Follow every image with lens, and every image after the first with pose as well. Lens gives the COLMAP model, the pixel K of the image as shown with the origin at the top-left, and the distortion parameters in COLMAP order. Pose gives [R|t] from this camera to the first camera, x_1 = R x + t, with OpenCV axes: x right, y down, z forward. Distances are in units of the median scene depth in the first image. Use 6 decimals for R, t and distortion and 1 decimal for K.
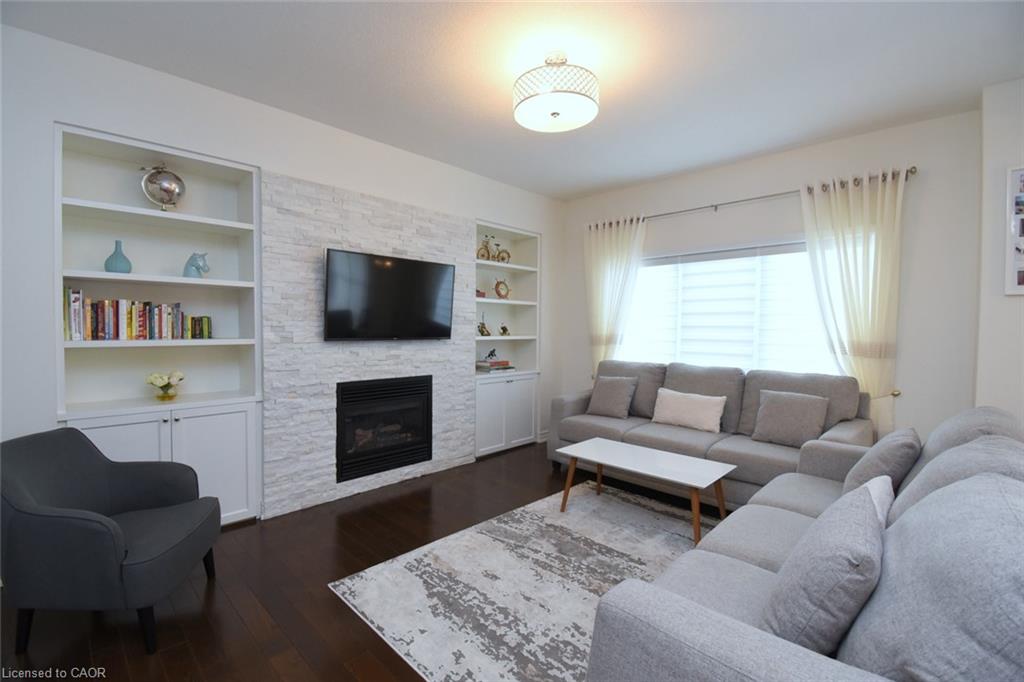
lens RADIAL K [[458.2, 0, 506.2], [0, 458.2, 337.8], [0, 0, 1]] dist [-0.002738, -0.009544]
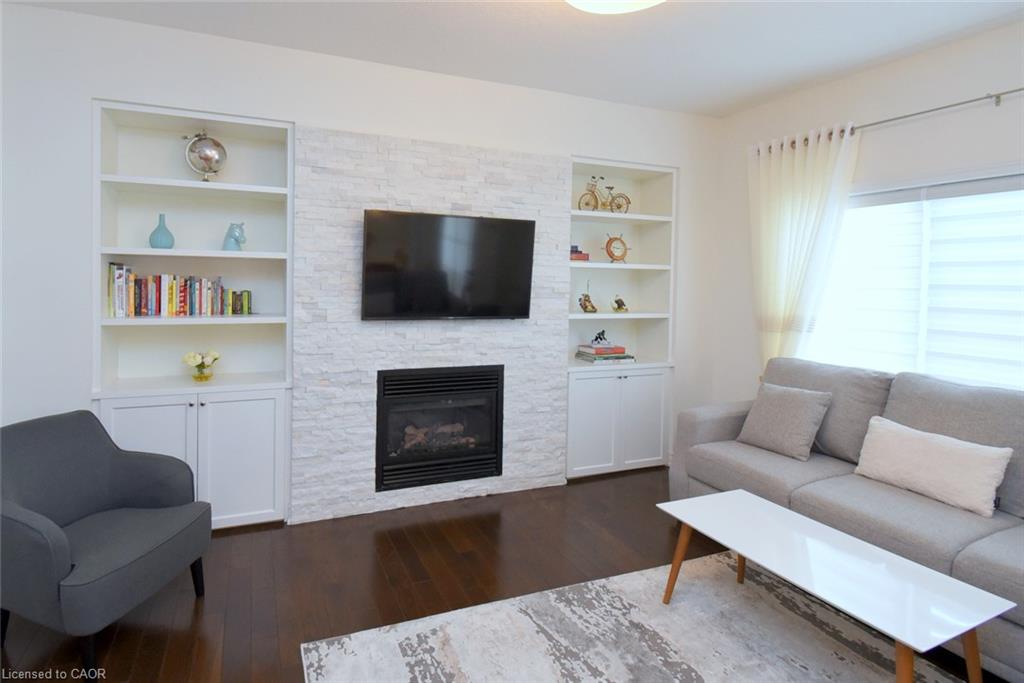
lens RADIAL K [[458.2, 0, 548.4], [0, 458.2, 268.5], [0, 0, 1]] dist [-0.002738, -0.009544]
pose [[0.908071, 0.011852, -0.418648, 0.254022], [-0.017137, 0.999814, -0.008866, -0.084482], [0.418465, 0.015226, 0.908105, 0.376290]]
